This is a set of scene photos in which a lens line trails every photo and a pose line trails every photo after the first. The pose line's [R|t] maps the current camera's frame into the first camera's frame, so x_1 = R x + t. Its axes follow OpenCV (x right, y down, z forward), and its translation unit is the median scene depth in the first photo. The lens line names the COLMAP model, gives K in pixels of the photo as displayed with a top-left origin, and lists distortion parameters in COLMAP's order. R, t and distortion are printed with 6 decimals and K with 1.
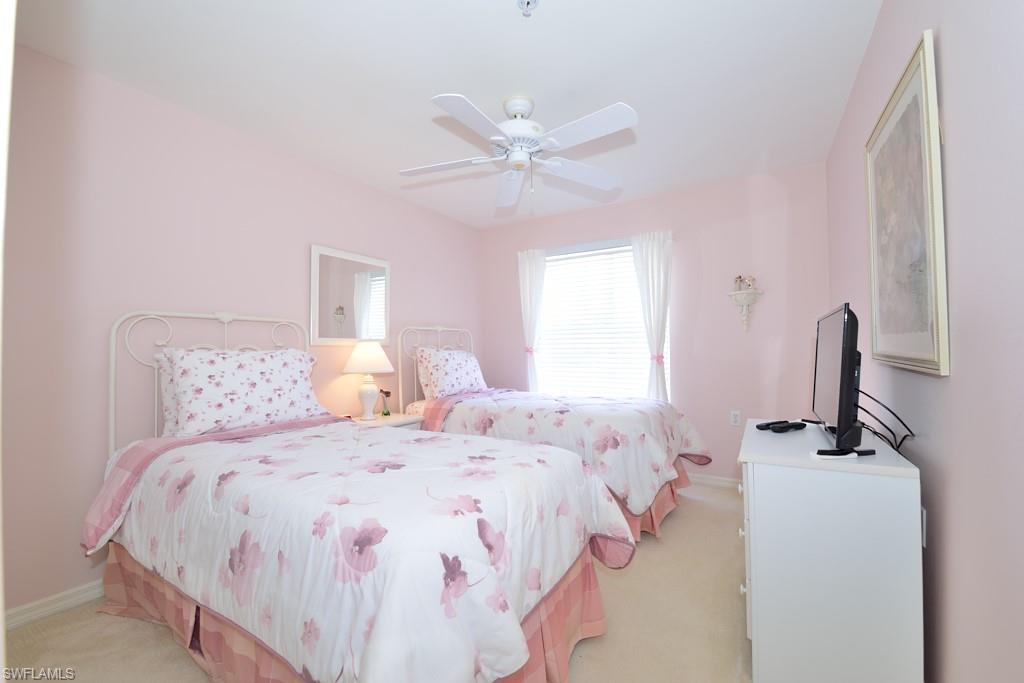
lens RADIAL K [[413.9, 0, 511.2], [0, 413.9, 342.0], [0, 0, 1]] dist [-0.014685, -0.001828]
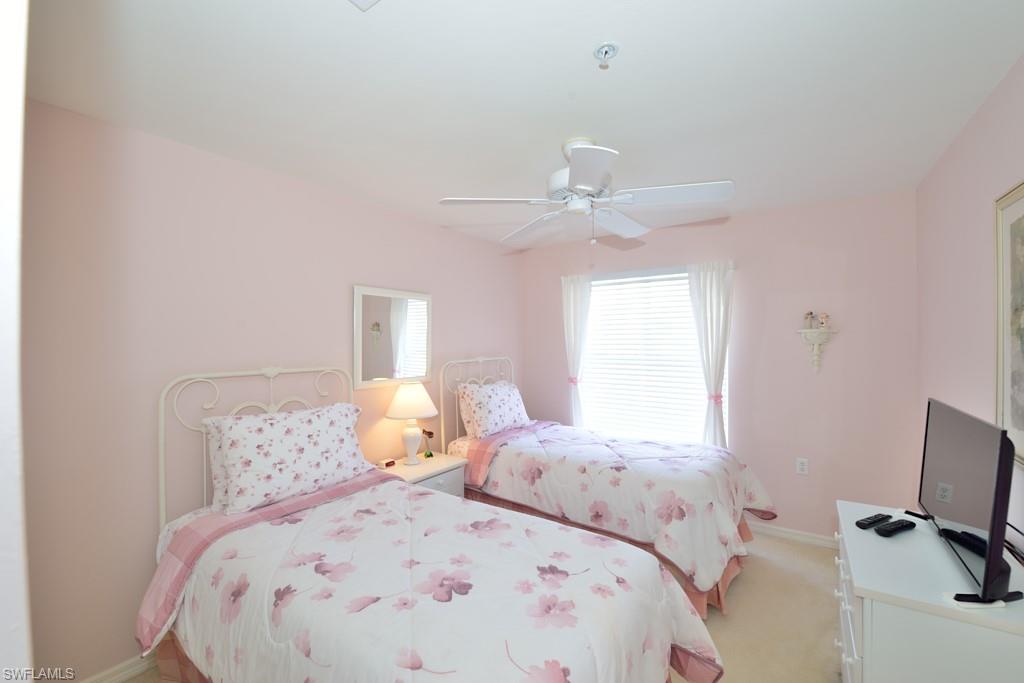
lens RADIAL K [[413.9, 0, 509.2], [0, 413.9, 338.9], [0, 0, 1]] dist [-0.014685, -0.001828]
pose [[0.997949, 0.005125, -0.063812, -0.073318], [-0.003731, 0.999752, 0.021953, -0.162722], [0.063908, -0.021670, 0.997720, 0.068454]]
